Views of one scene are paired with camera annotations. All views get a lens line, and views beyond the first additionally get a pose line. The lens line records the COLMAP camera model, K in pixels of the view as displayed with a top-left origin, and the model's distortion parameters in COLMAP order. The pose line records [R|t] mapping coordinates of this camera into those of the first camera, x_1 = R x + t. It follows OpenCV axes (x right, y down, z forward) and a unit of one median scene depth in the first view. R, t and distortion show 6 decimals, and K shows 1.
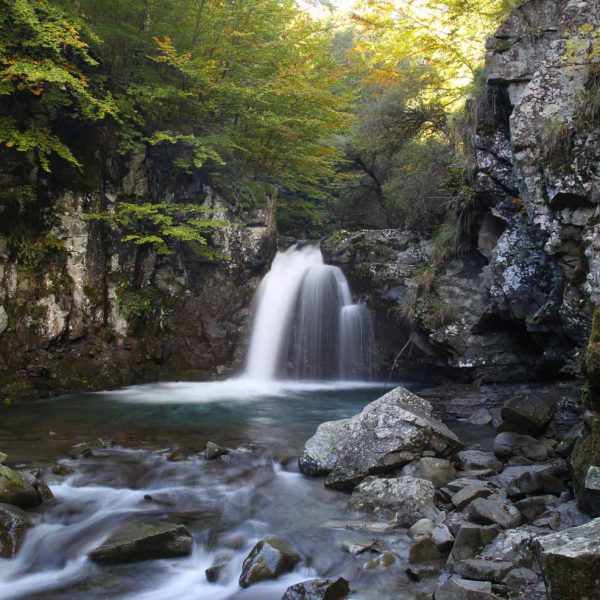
lens RADIAL K [[638.7, 0, 300.0], [0, 638.7, 300.0], [0, 0, 1]] dist [-0.002261, 0.002198]
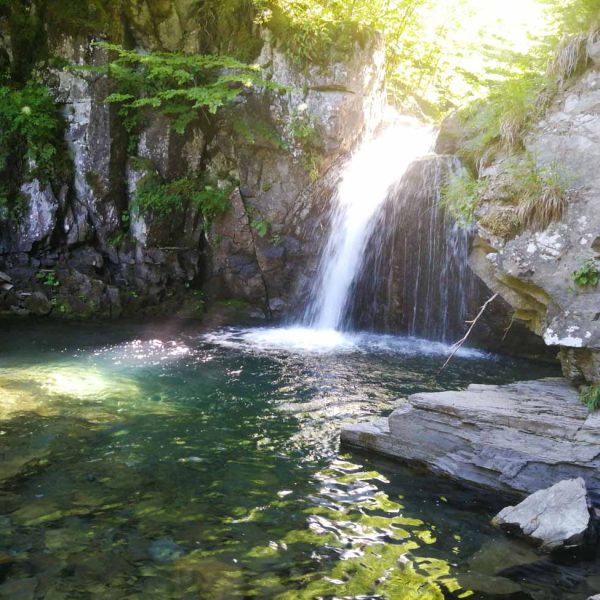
lens RADIAL K [[638.7, 0, 300.0], [0, 638.7, 300.0], [0, 0, 1]] dist [-0.002261, 0.002198]
pose [[0.933284, 0.093885, -0.346652, 0.158582], [-0.060990, 0.992639, 0.104636, 0.032796], [0.353924, -0.076512, 0.932139, 0.397454]]
